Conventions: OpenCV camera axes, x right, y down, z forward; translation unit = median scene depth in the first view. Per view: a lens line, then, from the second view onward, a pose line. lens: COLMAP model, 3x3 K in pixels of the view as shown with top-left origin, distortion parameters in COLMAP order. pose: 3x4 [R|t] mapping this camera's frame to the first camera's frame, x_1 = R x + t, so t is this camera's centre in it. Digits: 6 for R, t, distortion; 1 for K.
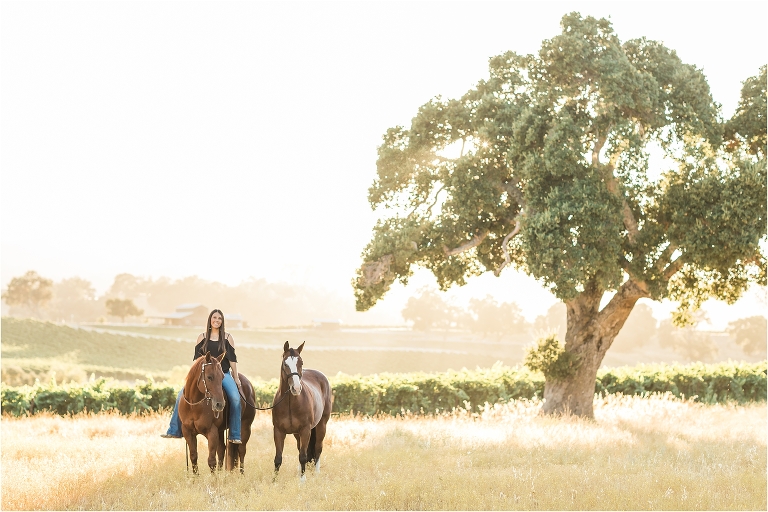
lens RADIAL K [[1865.5, 0, 374.5], [0, 1865.5, 224.5], [0, 0, 1]] dist [0.001118, 0.000000]
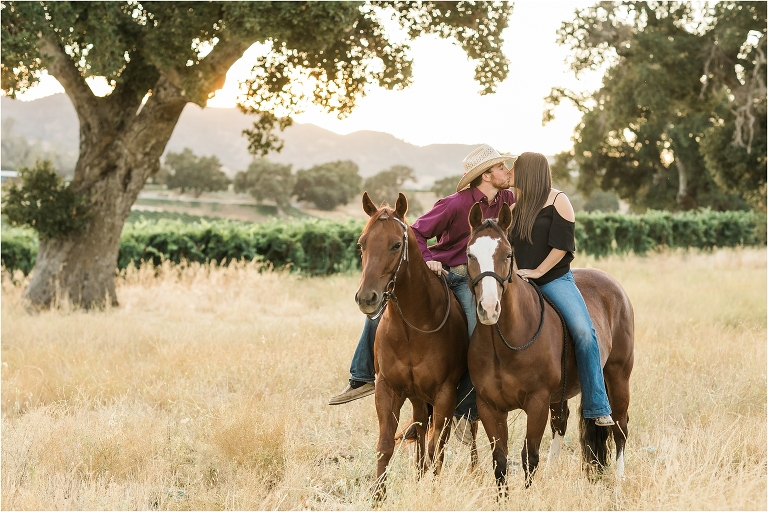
lens RADIAL K [[1672.1, 0, 412.8], [0, 1672.1, 199.5], [0, 0, 1]] dist [-0.005390, 0.000000]
pose [[0.987568, 0.007963, 0.156993, 0.123717], [-0.017359, 0.998133, 0.058568, 0.035366], [-0.156233, -0.060565, 0.985862, 0.425653]]
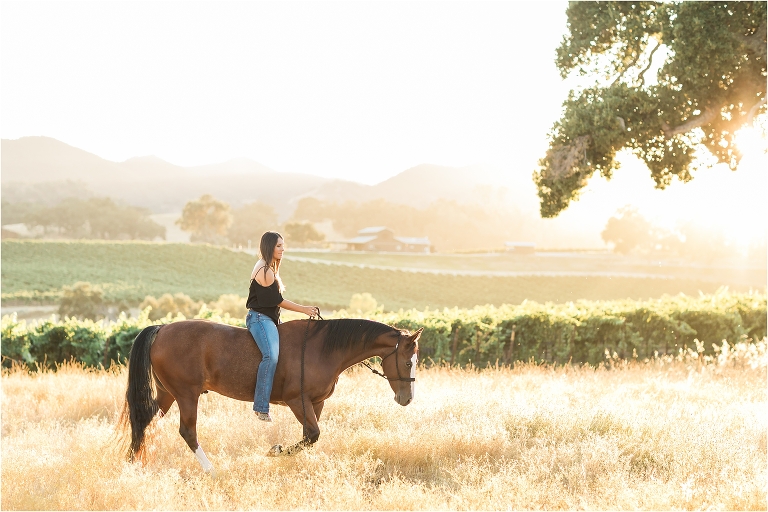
lens RADIAL K [[1865.5, 0, 355.4], [0, 1865.5, 245.9], [0, 0, 1]] dist [0.001118, 0.000000]
pose [[0.993179, -0.010395, -0.116137, 0.002702], [0.016227, 0.998648, 0.049384, 0.020321], [0.115466, -0.050932, 0.992005, 0.264563]]
